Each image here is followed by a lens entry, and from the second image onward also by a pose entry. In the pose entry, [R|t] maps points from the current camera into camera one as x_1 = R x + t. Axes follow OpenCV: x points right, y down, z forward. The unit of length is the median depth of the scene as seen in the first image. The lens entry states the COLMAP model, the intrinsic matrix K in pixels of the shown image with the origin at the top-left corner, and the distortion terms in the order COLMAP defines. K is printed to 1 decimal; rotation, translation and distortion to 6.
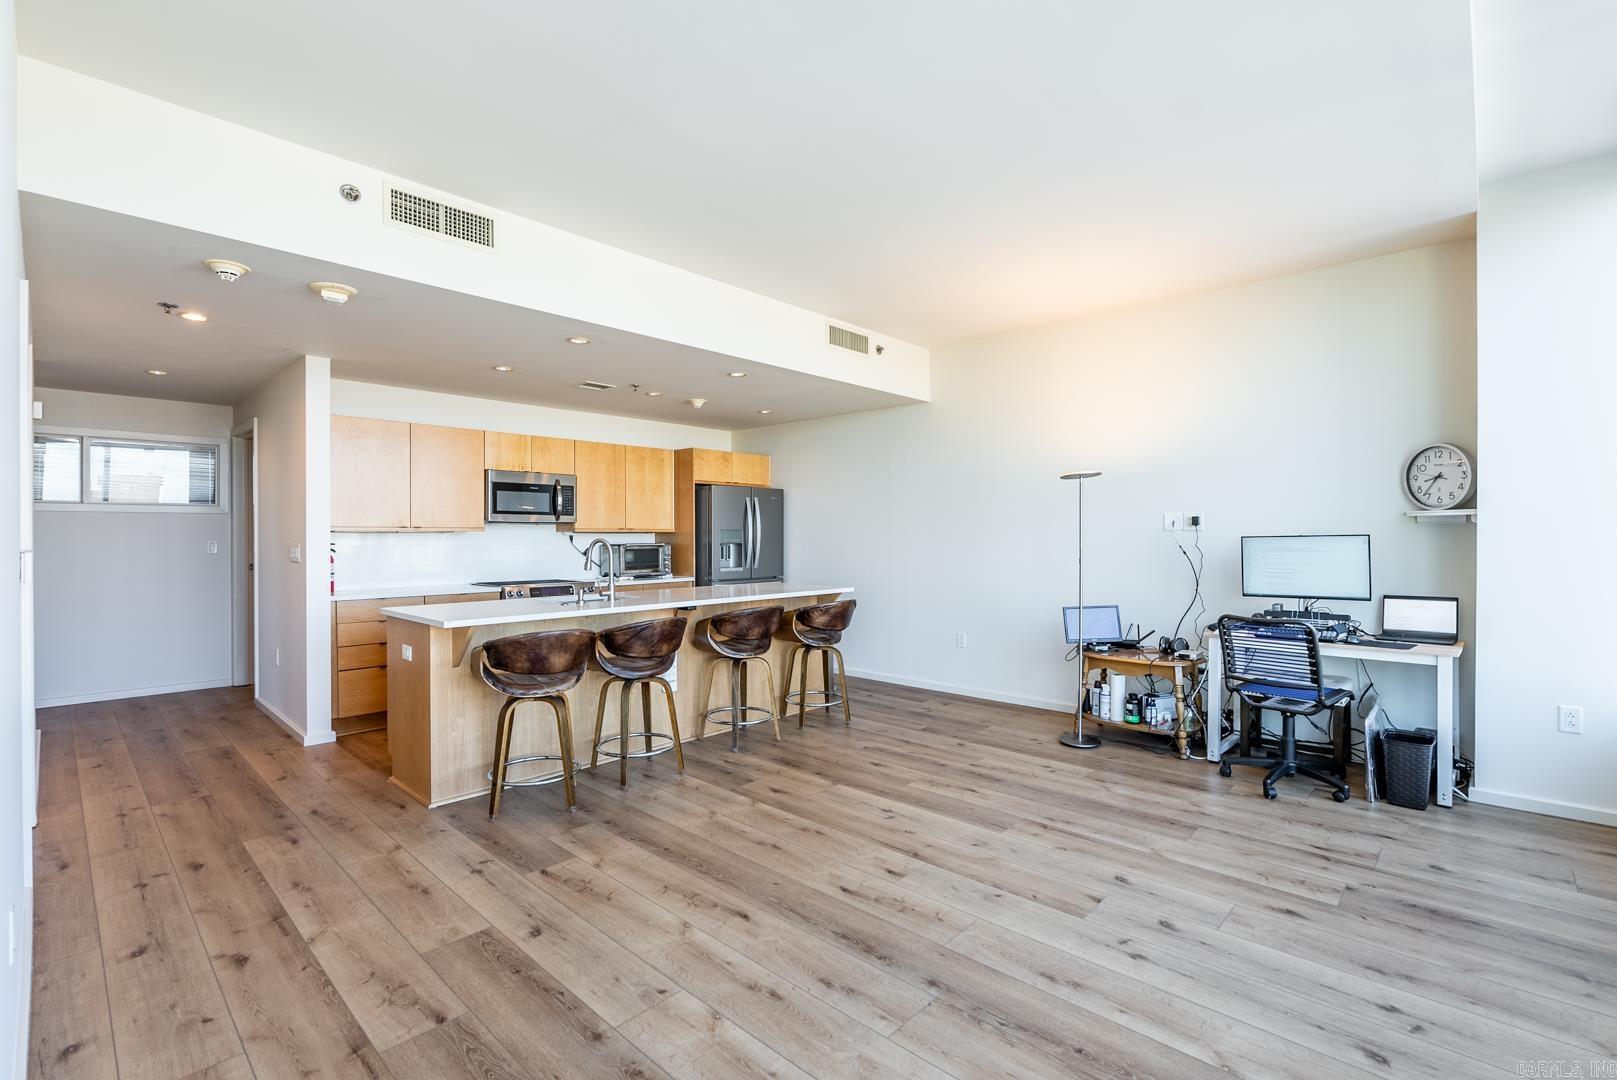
lens RADIAL K [[711.4, 0, 805.6], [0, 711.4, 543.8], [0, 0, 1]] dist [-0.008404, 0.001071]
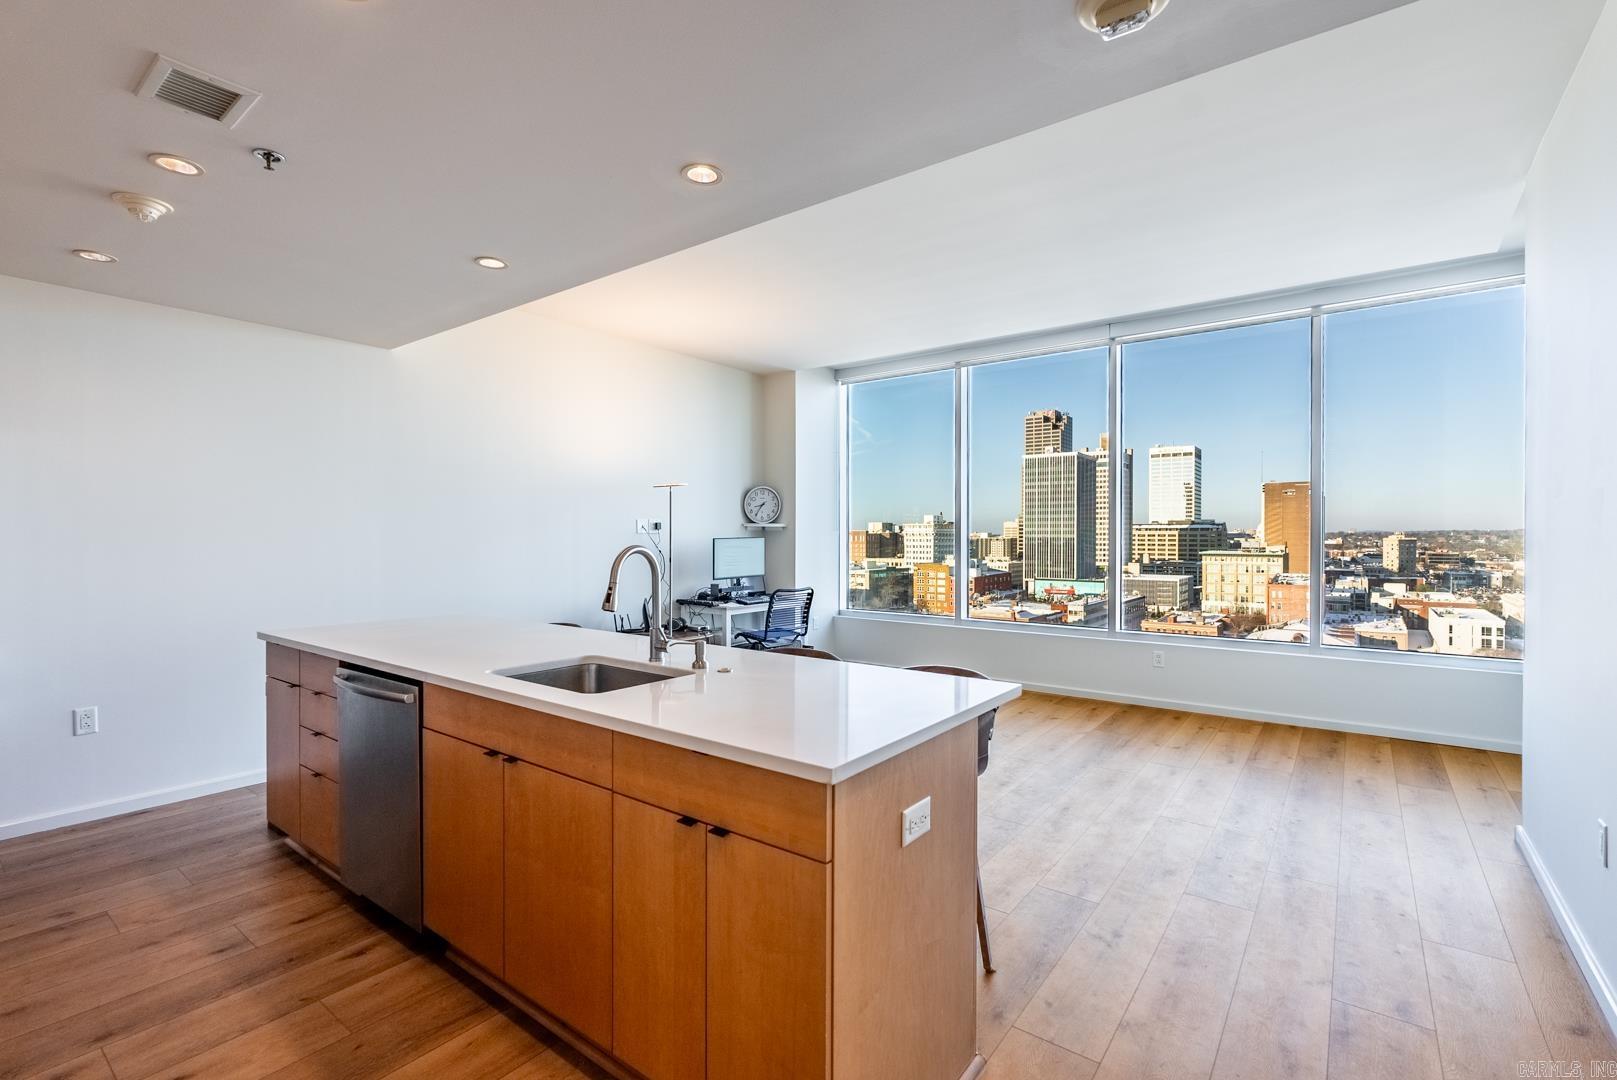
lens RADIAL K [[711.4, 0, 807.0], [0, 711.4, 533.5], [0, 0, 1]] dist [-0.008404, 0.001071]
pose [[-0.101408, 0.004156, 0.994836, -0.597352], [0.010305, 0.999942, -0.003127, -0.008920], [-0.994792, 0.009935, -0.101445, 0.678333]]
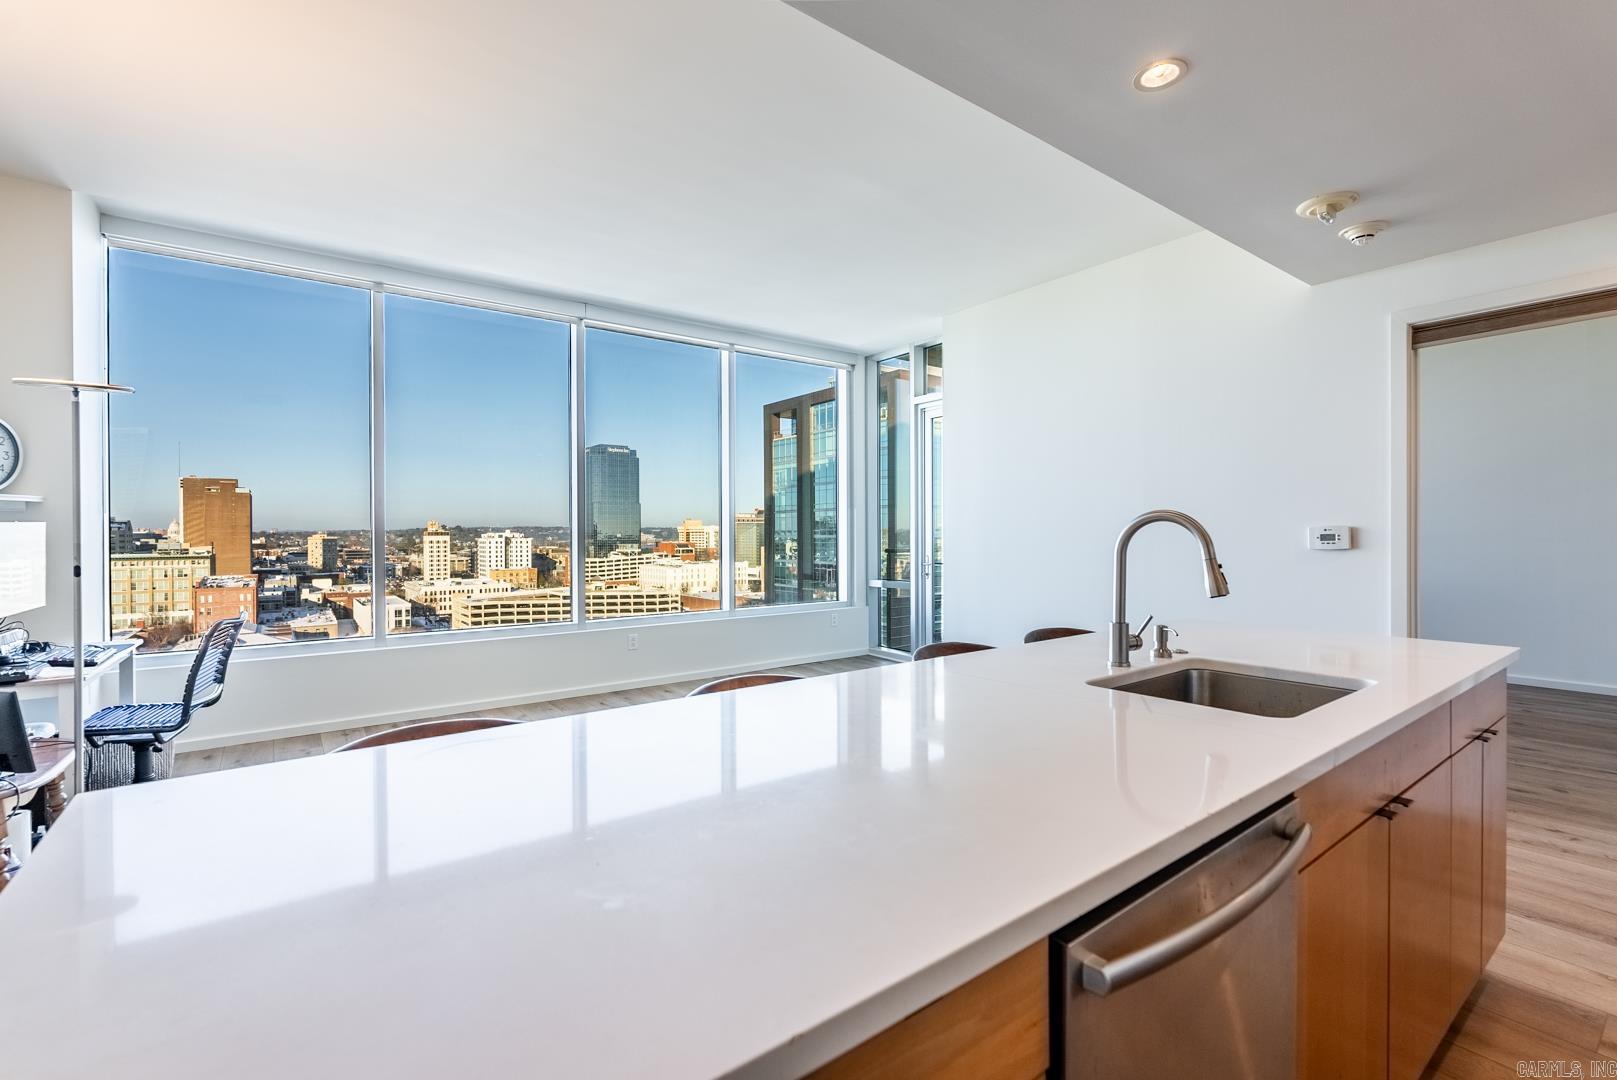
lens RADIAL K [[711.4, 0, 789.6], [0, 711.4, 531.1], [0, 0, 1]] dist [-0.008404, 0.001071]
pose [[-0.981668, 0.007580, 0.190446, -0.093017], [0.009408, 0.999918, 0.008700, -0.003260], [-0.190364, 0.010332, -0.981659, 1.031049]]
